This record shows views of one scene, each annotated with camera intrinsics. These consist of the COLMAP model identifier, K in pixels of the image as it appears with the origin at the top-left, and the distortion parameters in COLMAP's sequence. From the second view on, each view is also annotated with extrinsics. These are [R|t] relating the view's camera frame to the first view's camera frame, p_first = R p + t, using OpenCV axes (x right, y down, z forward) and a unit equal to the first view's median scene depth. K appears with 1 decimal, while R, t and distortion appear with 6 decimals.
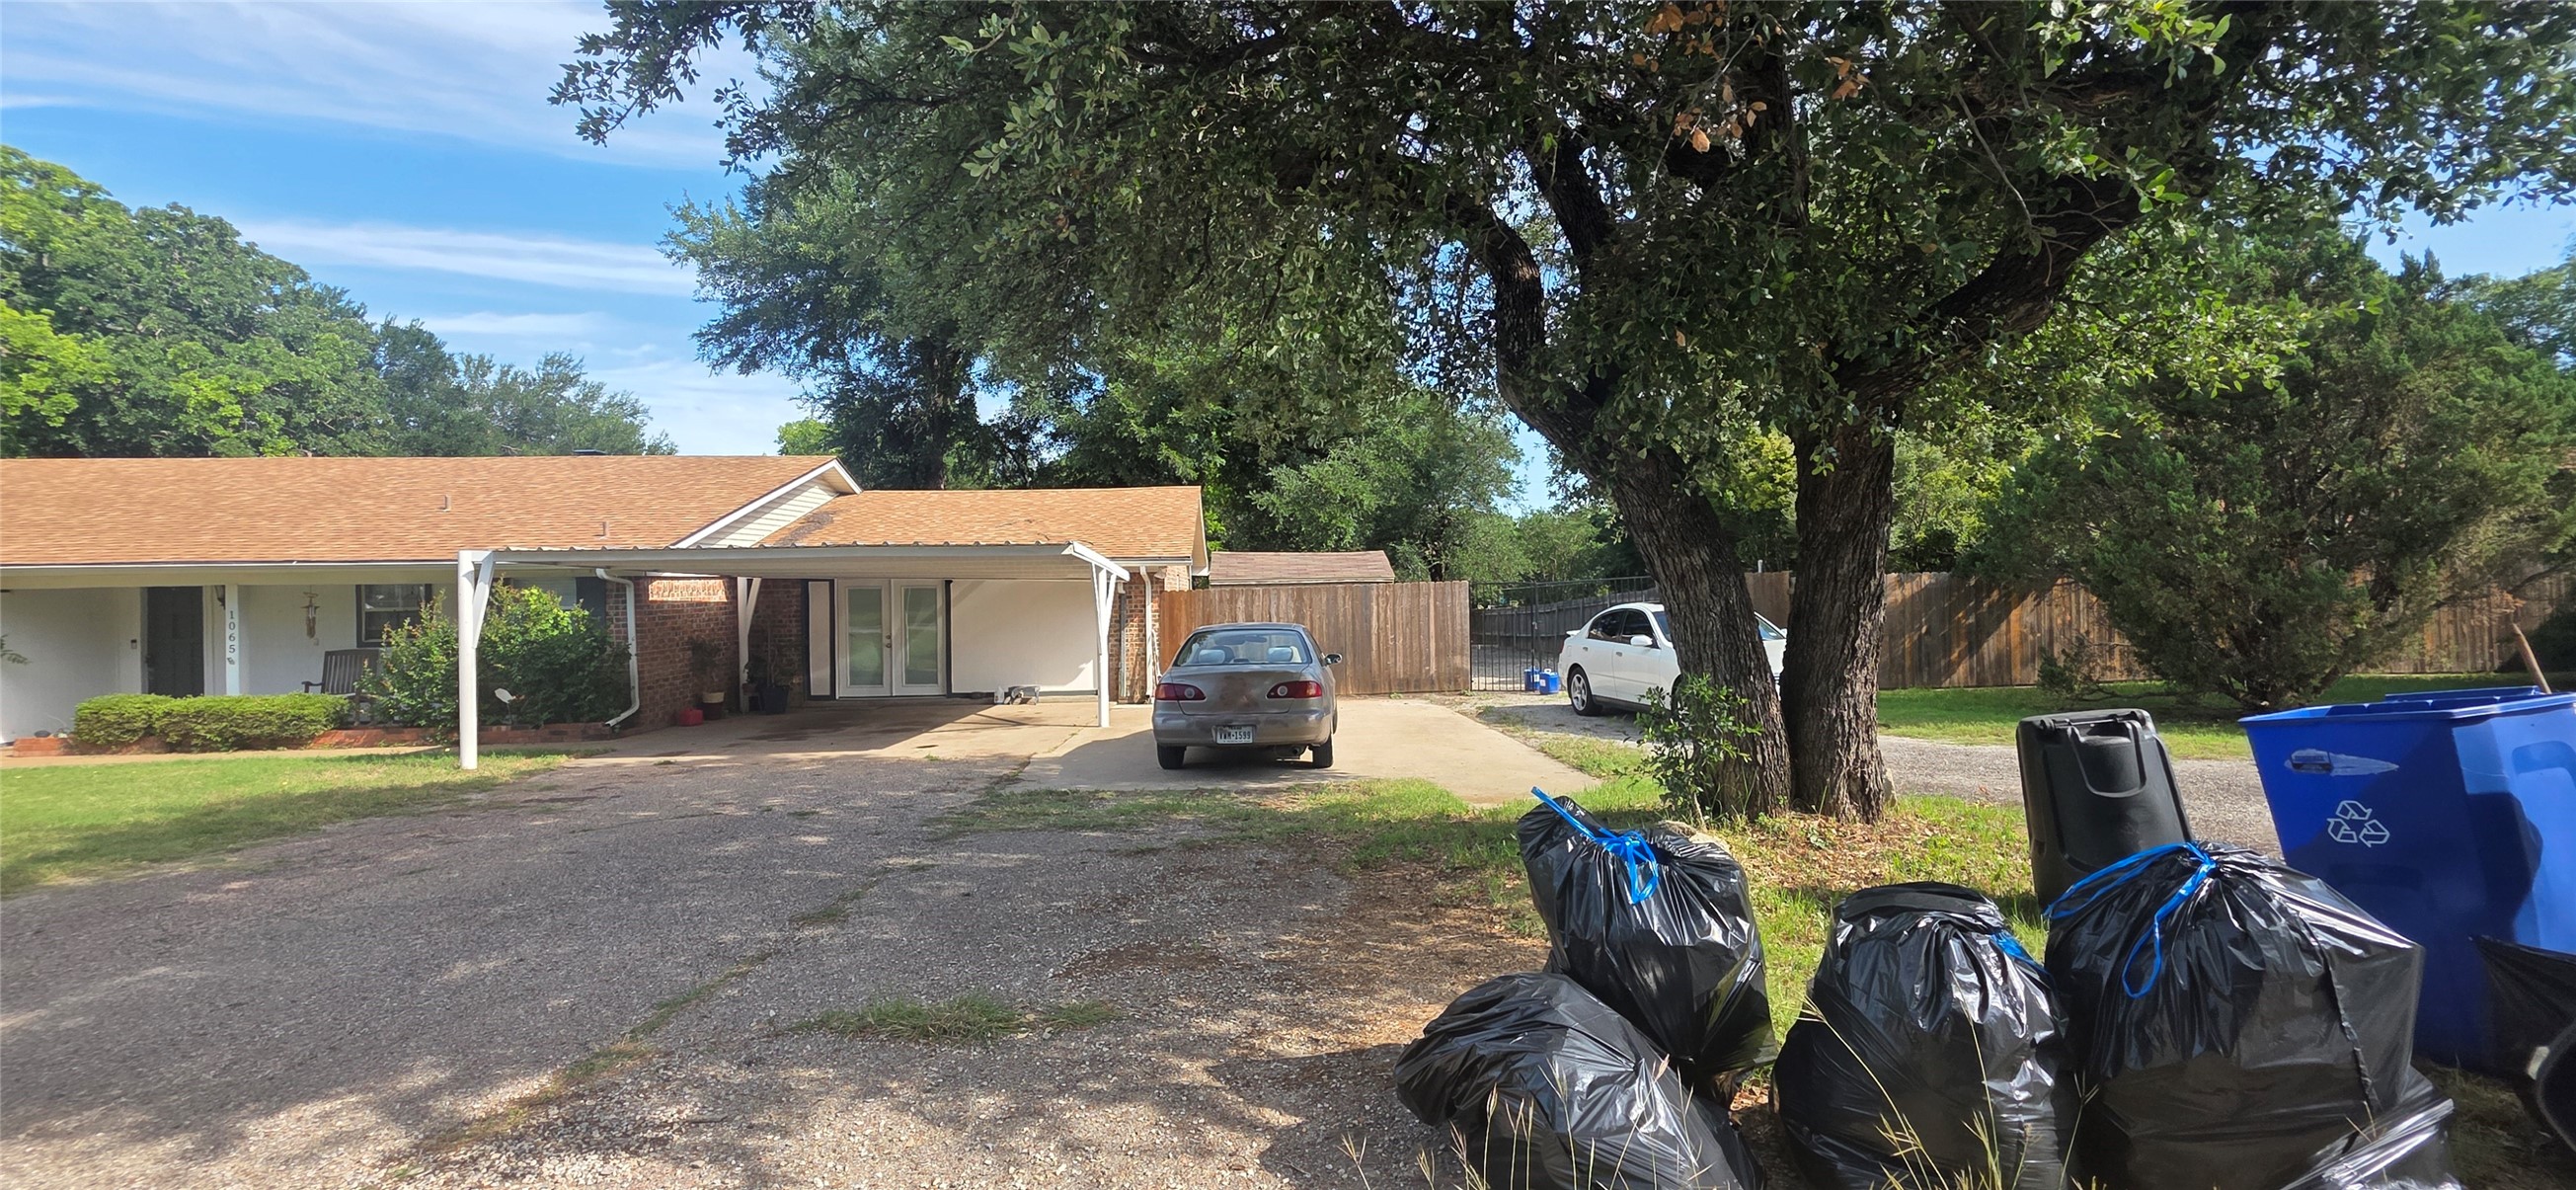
lens RADIAL K [[1037.3, 0, 1296.1], [0, 1037.3, 593.4], [0, 0, 1]] dist [0.001571, -0.000286]
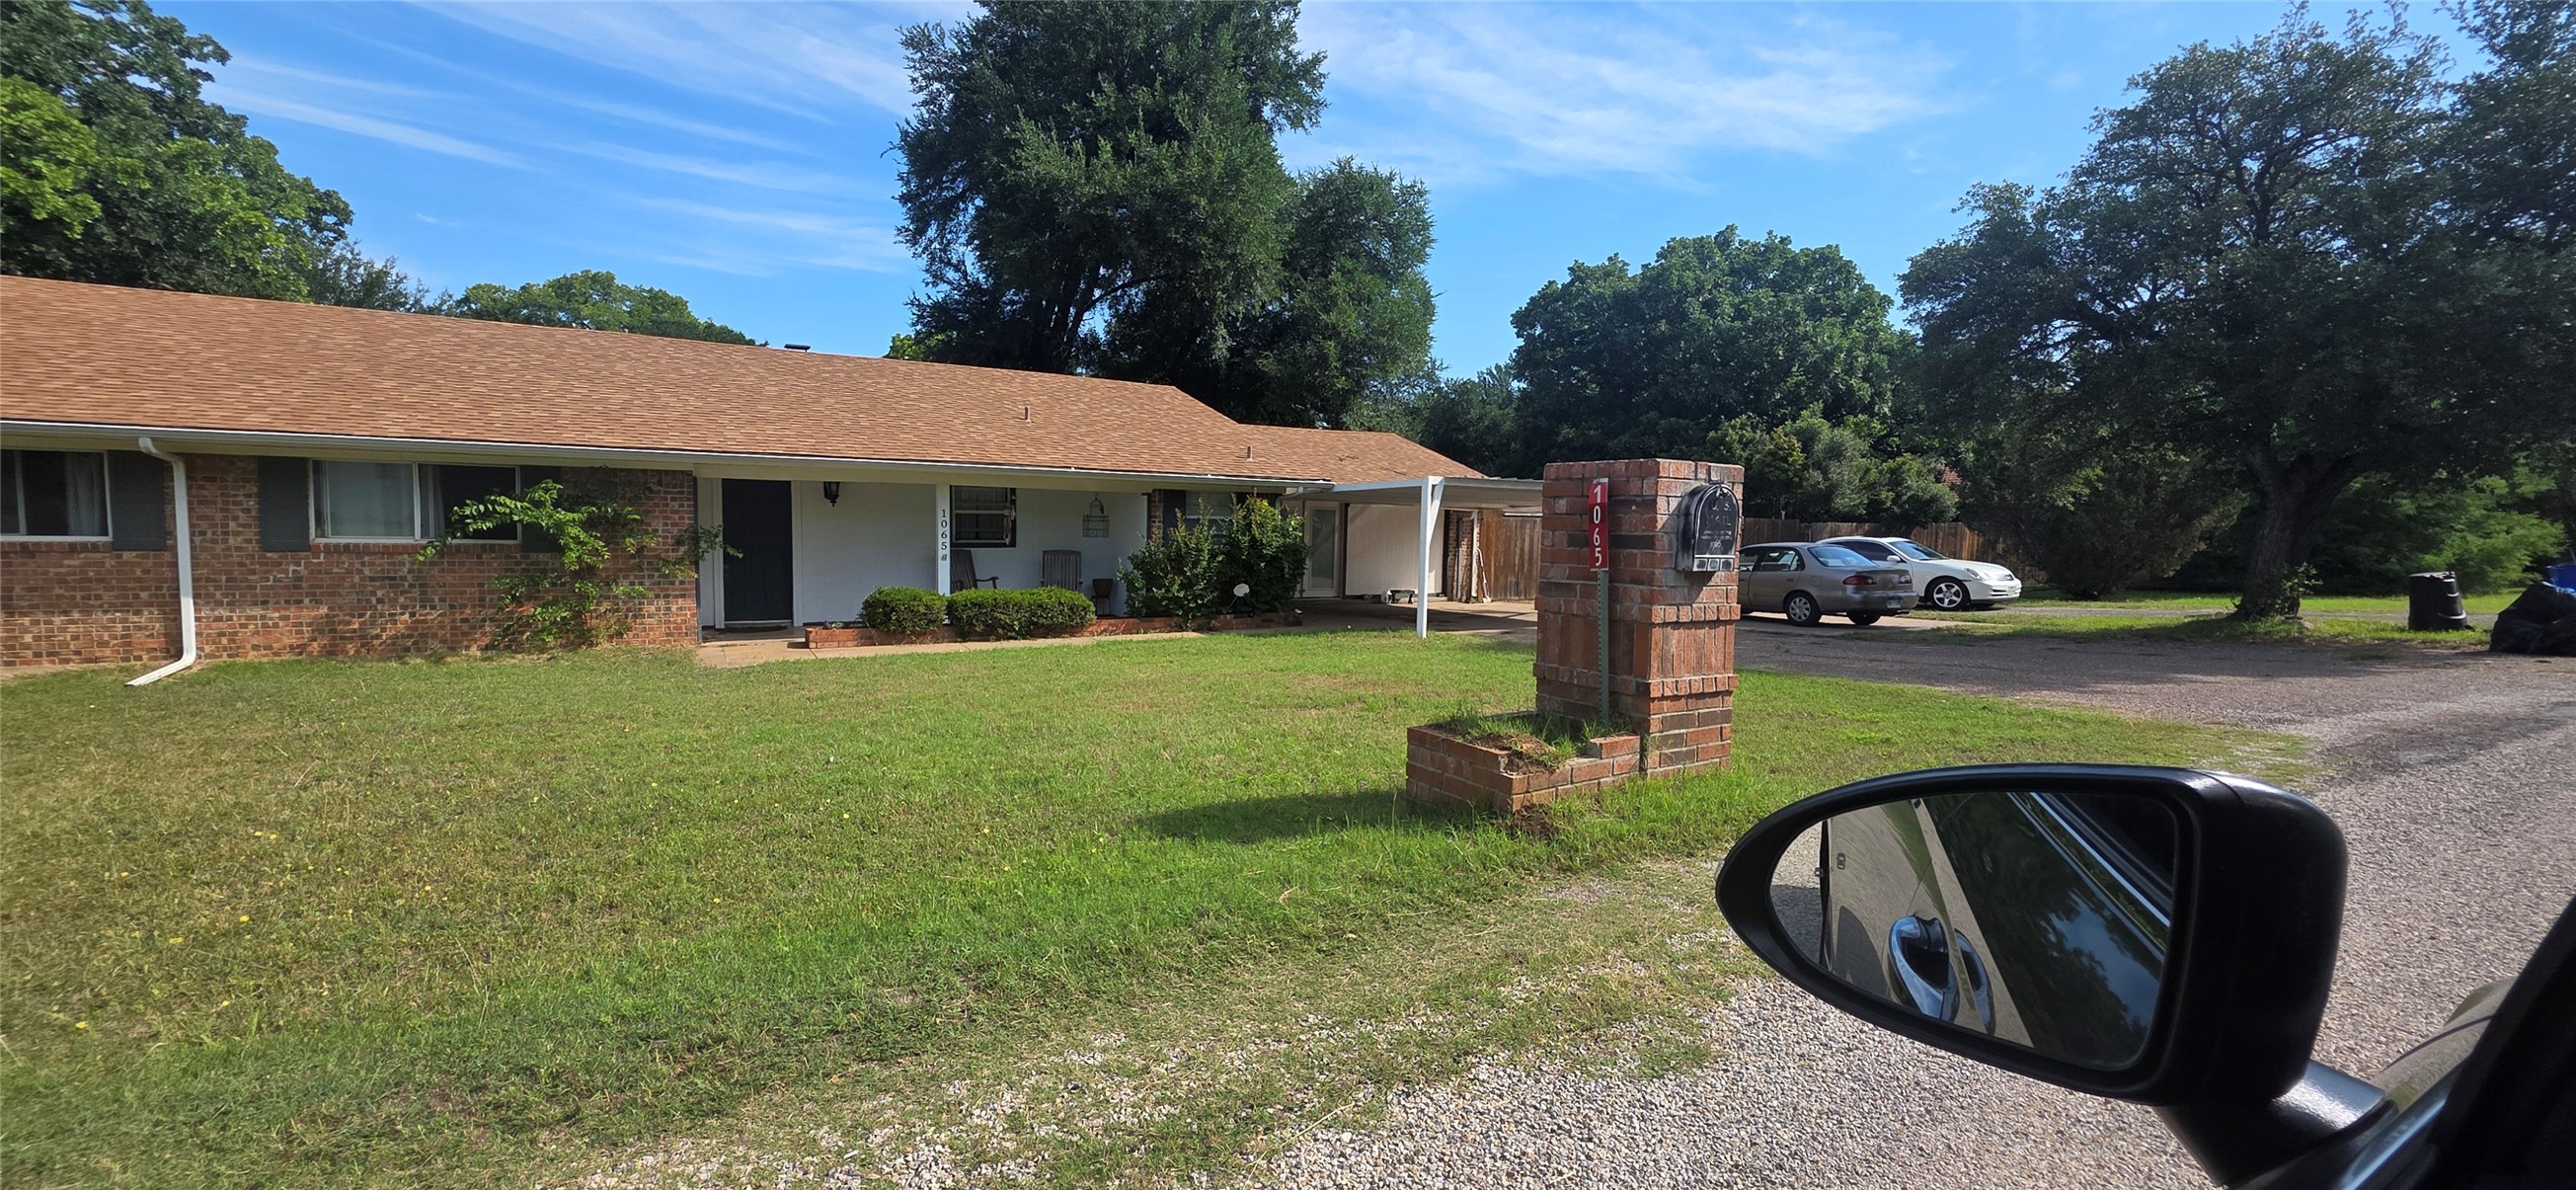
lens RADIAL K [[1037.3, 0, 1296.1], [0, 1037.3, 593.4], [0, 0, 1]] dist [0.001571, -0.000286]
pose [[0.908895, 0.002746, 0.417016, -1.024846], [-0.030583, 0.997724, 0.060087, 0.024082], [-0.415902, -0.067367, 0.906911, -0.101701]]
